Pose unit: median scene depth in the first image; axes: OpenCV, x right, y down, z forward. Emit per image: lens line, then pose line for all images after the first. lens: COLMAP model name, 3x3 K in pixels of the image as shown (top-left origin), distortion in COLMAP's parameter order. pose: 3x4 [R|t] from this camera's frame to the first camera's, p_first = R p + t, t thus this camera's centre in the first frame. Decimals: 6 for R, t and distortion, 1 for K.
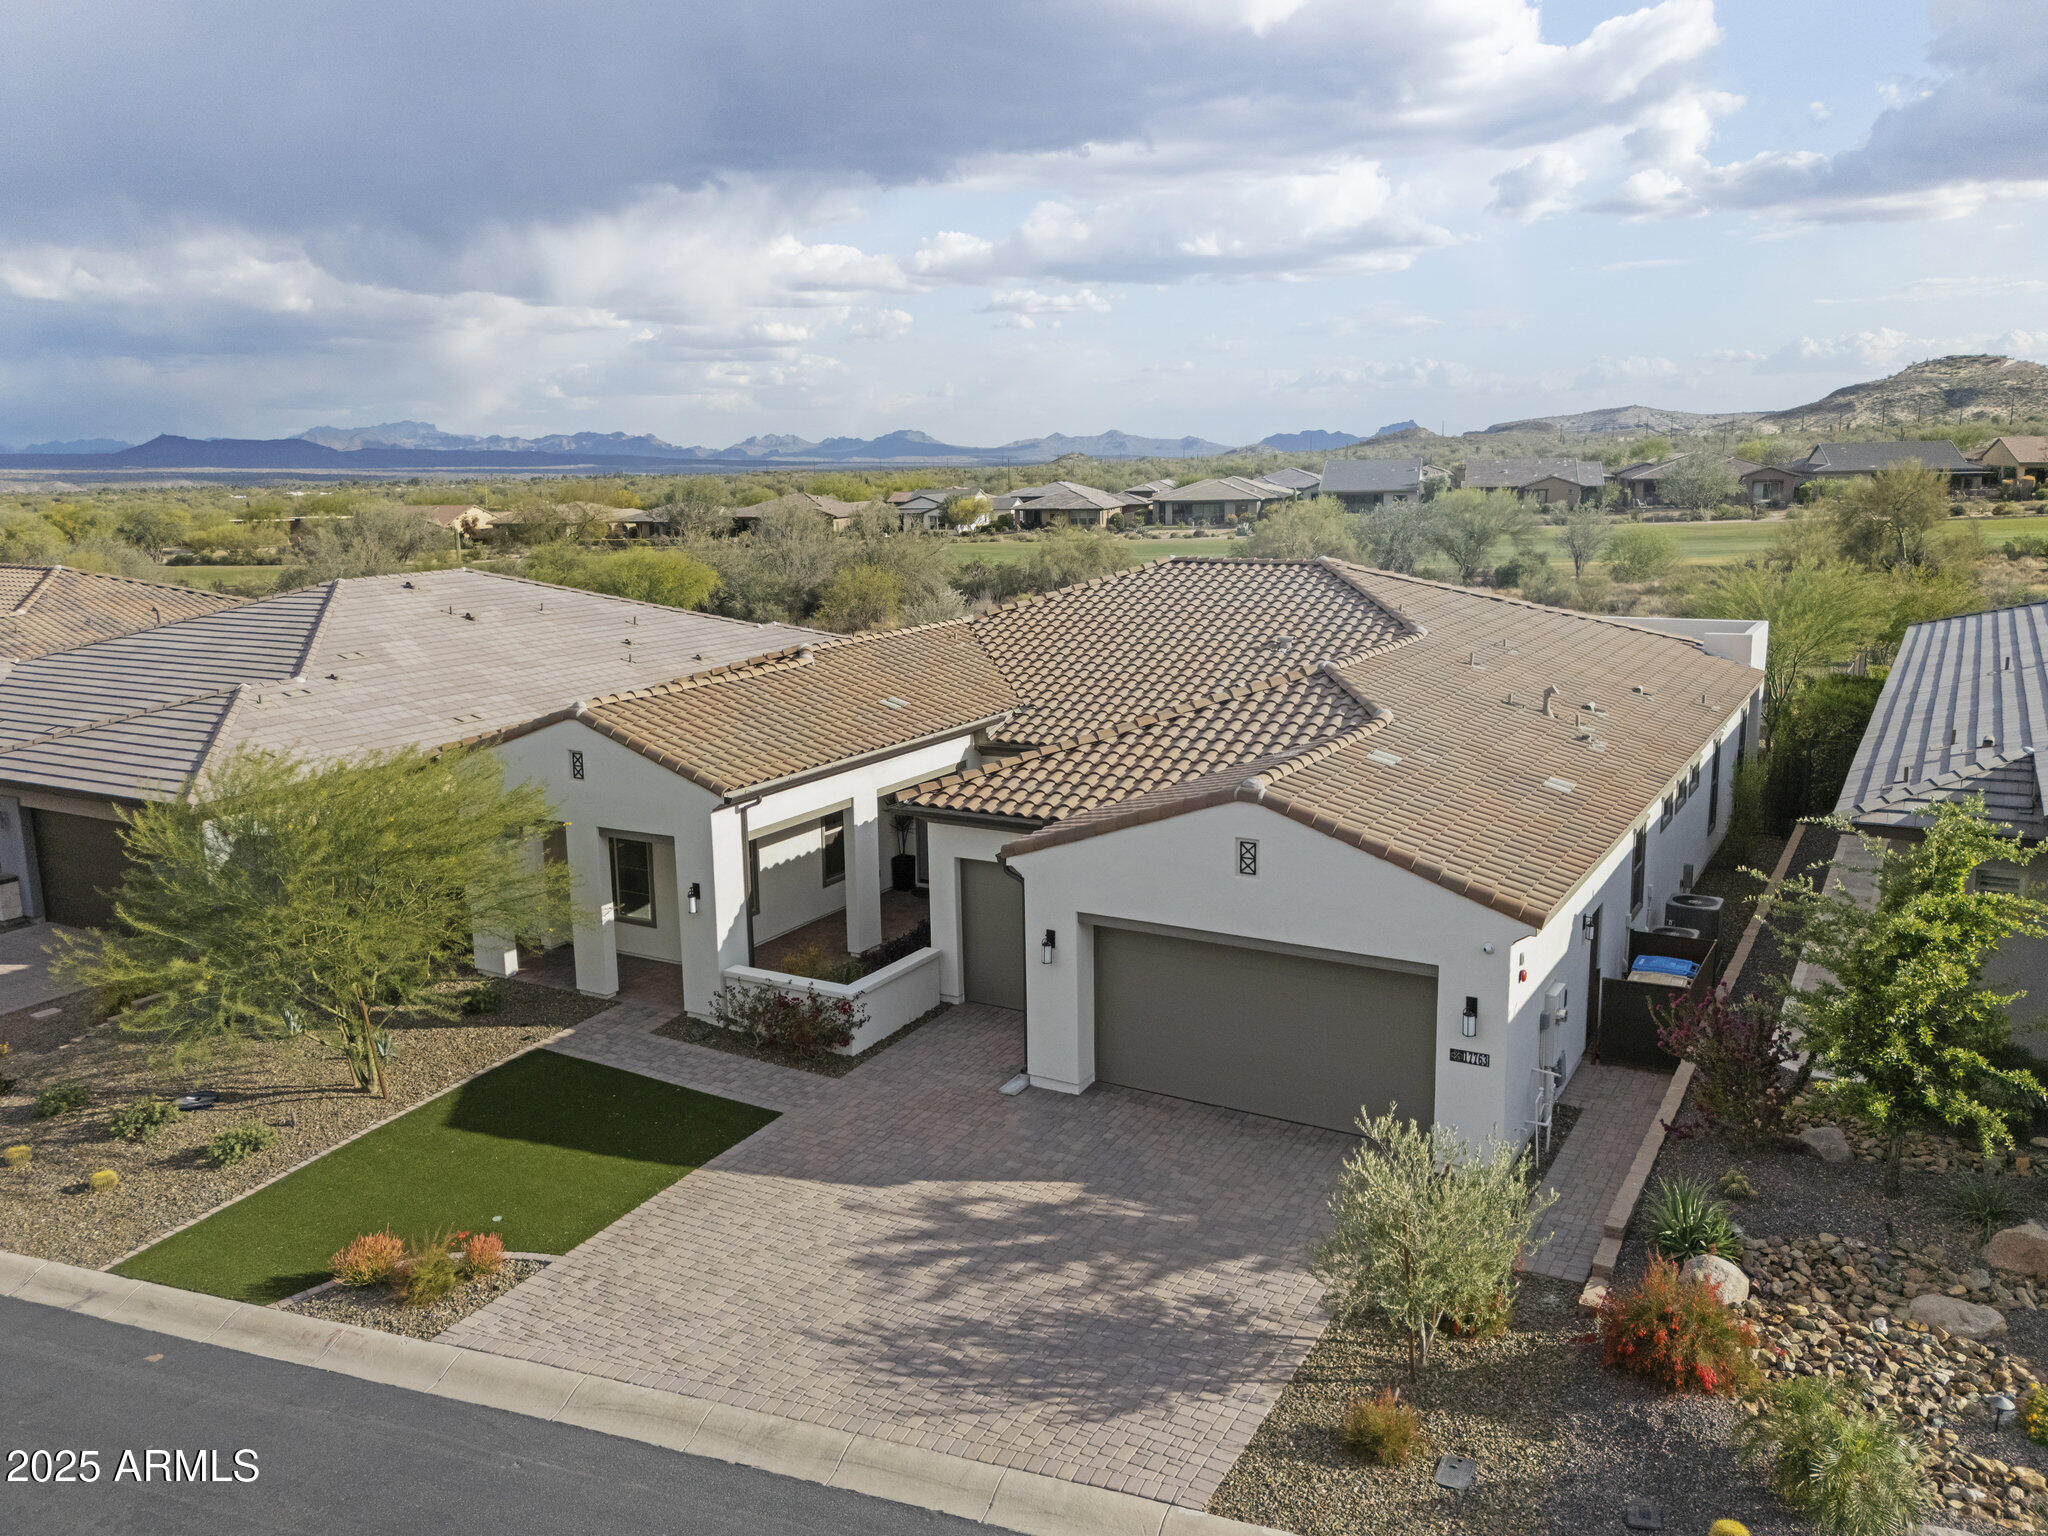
lens RADIAL K [[1603.4, 0, 1020.3], [0, 1603.4, 784.6], [0, 0, 1]] dist [0.059127, -0.048230]
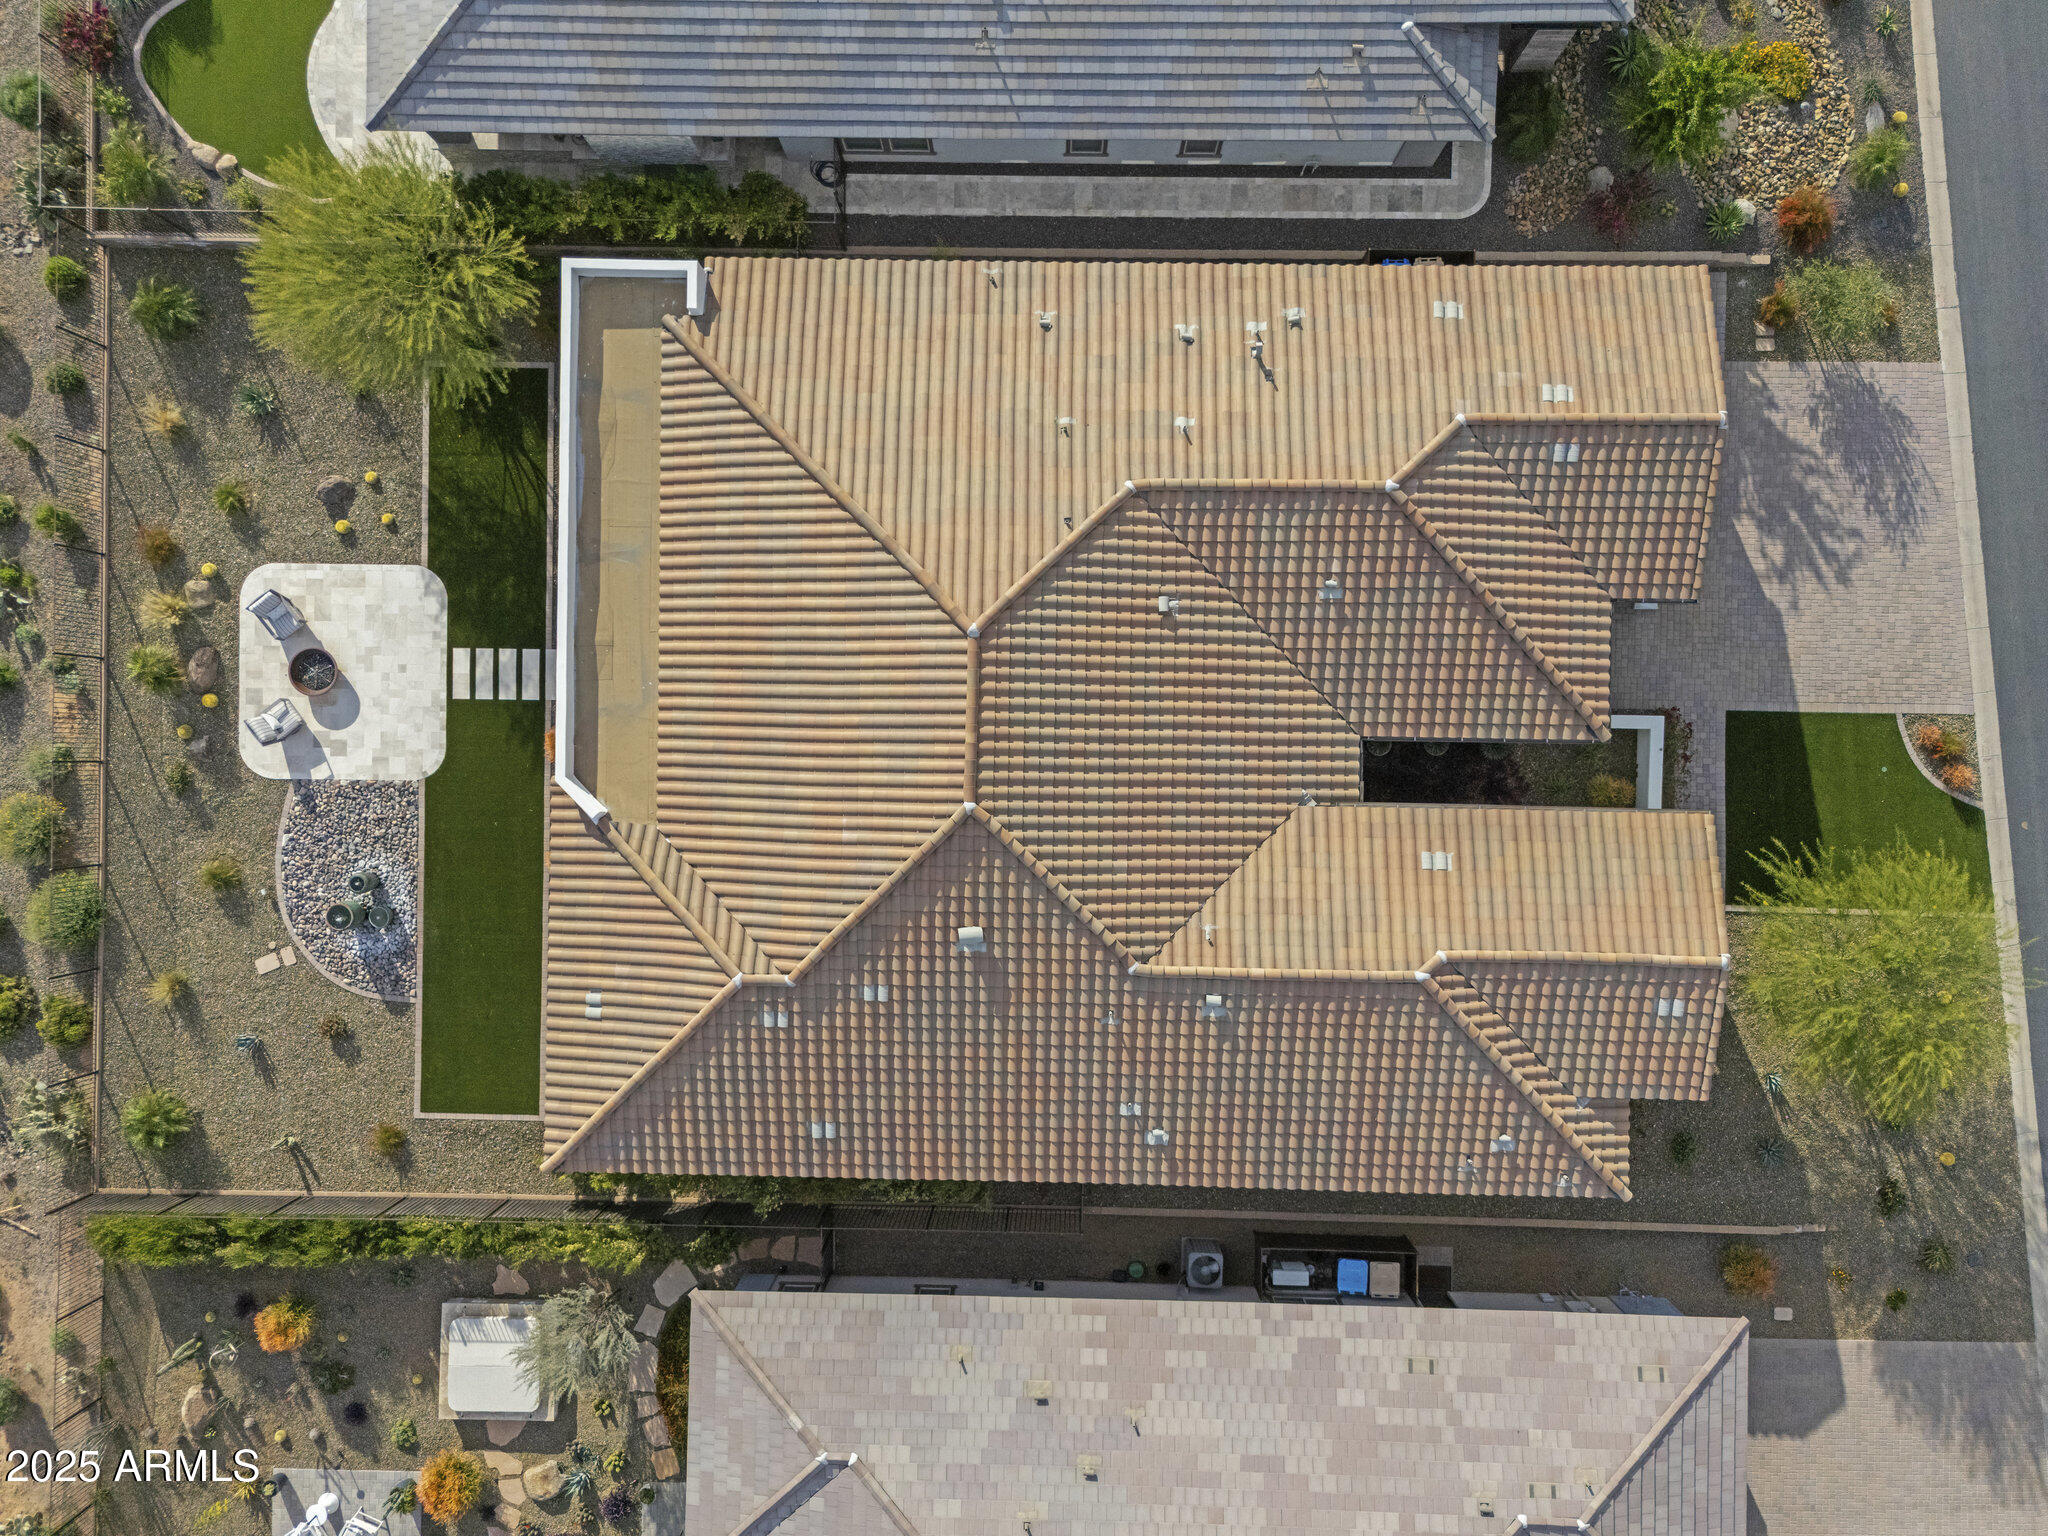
lens RADIAL K [[1526.4, 0, 1026.8], [0, 1526.4, 767.7], [0, 0, 1]] dist [0.055867, -0.048156]
pose [[-0.489437, -0.871544, 0.029347, 0.109391], [0.216944, -0.089097, 0.972110, -1.418293], [-0.844622, 0.482153, 0.232684, 1.134366]]
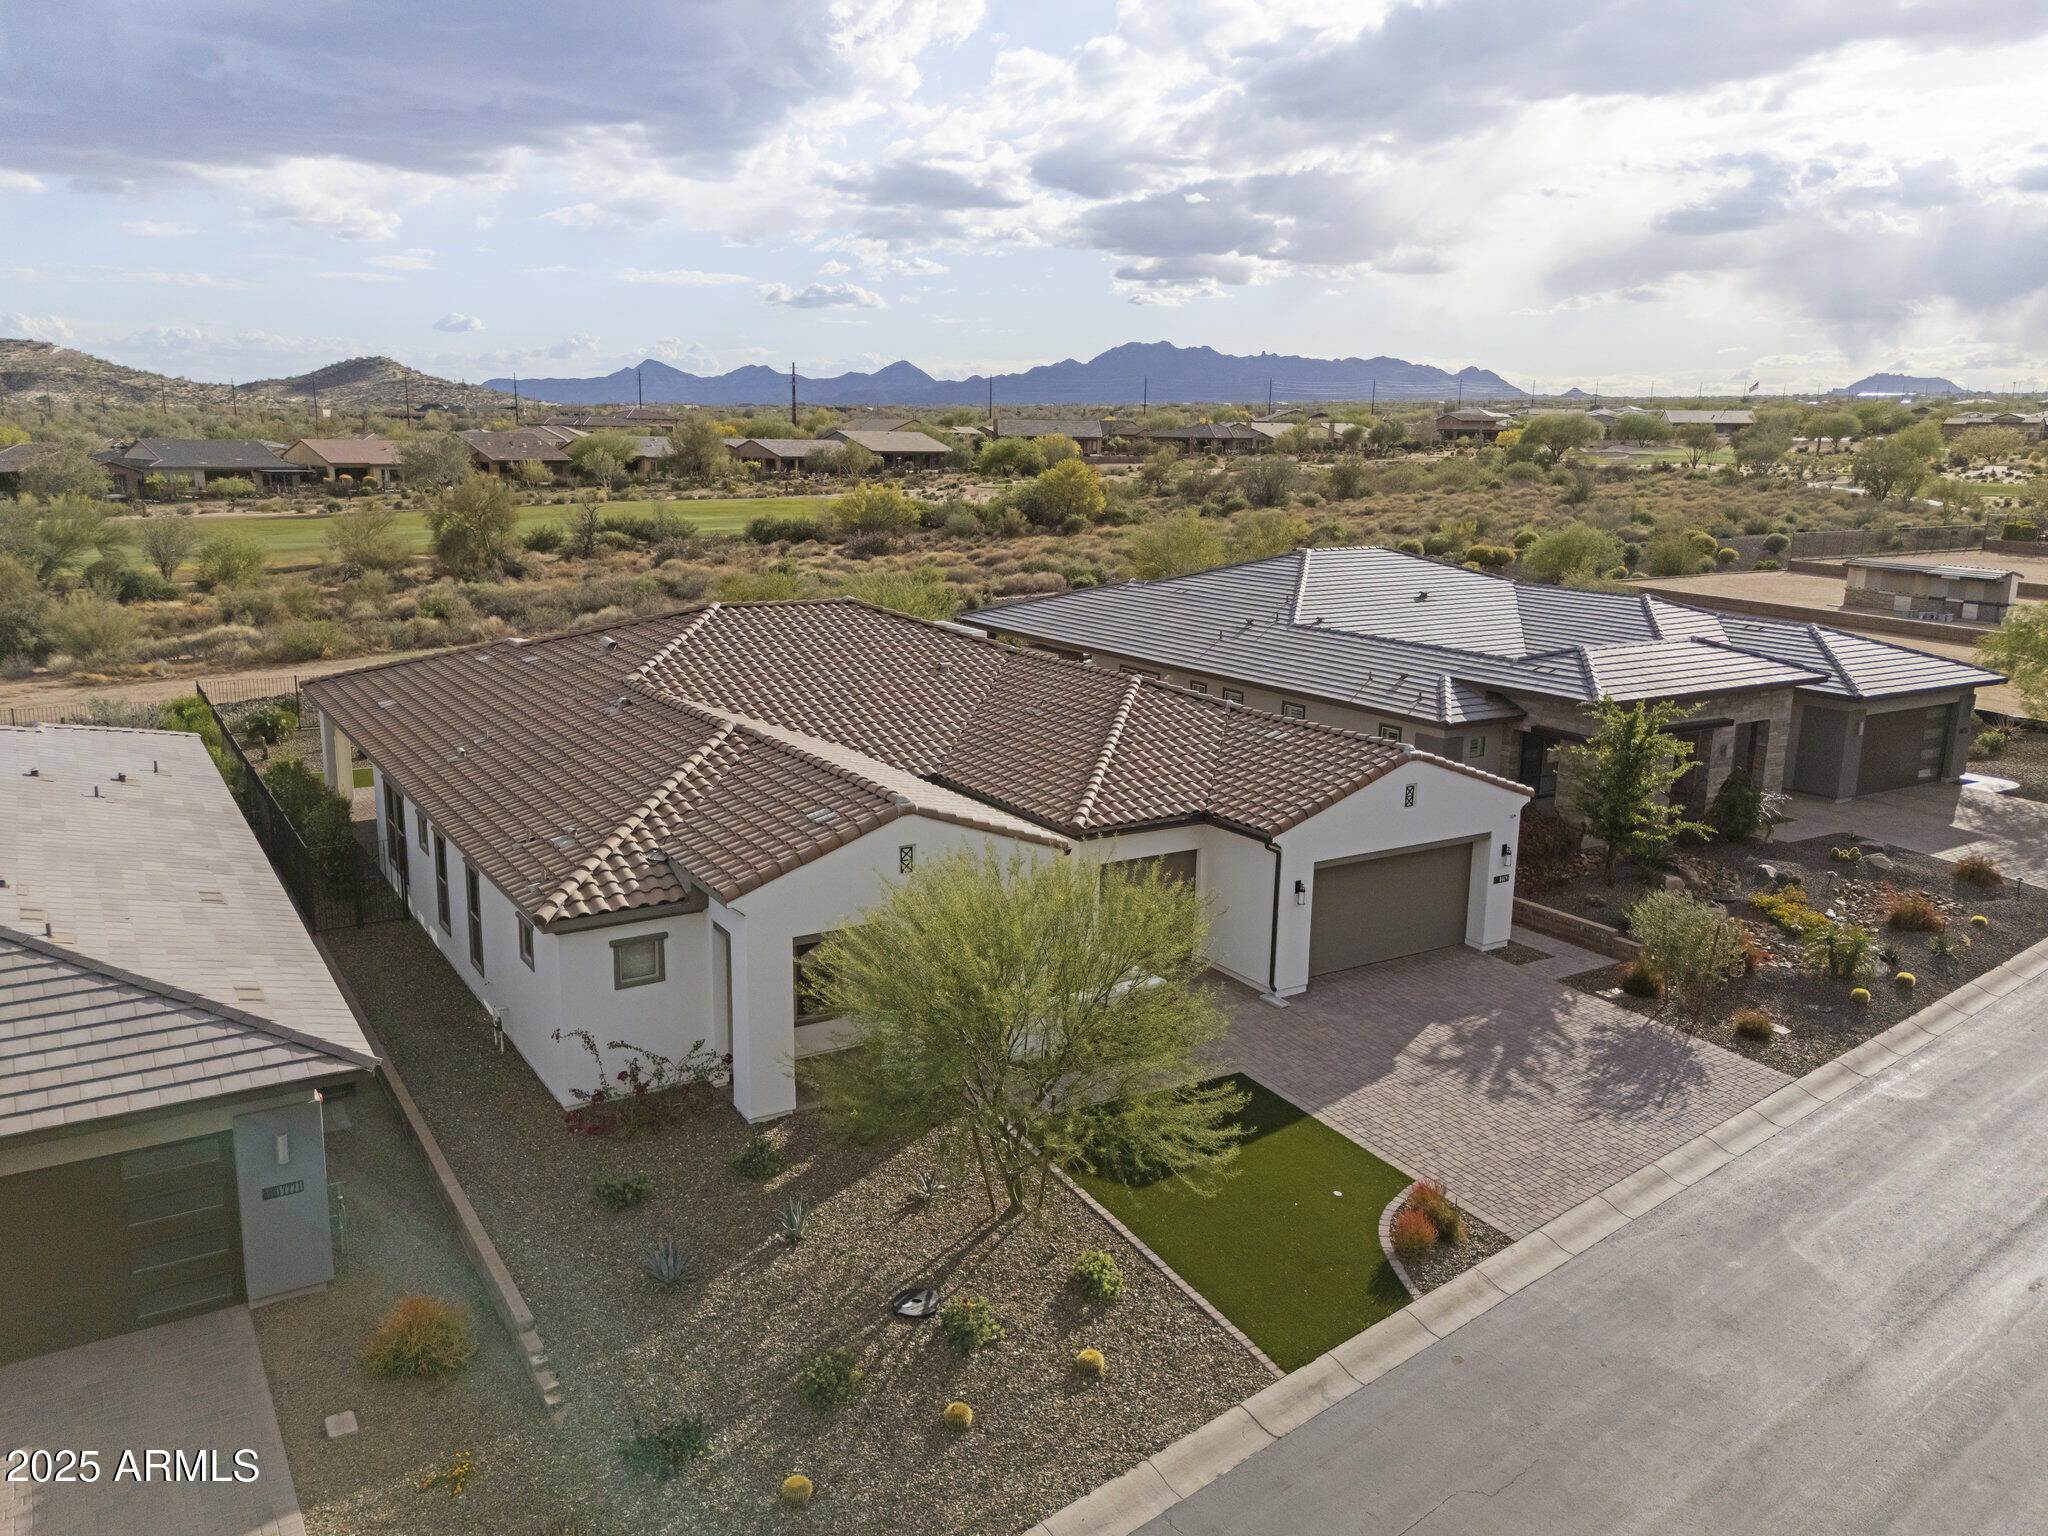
lens RADIAL K [[1526.4, 0, 1027.2], [0, 1526.4, 775.4], [0, 0, 1]] dist [0.055867, -0.048156]
pose [[0.457714, -0.167250, 0.873227, -1.087259], [0.153781, 0.982237, 0.107522, -0.157422], [-0.875699, 0.085071, 0.475304, 0.492933]]
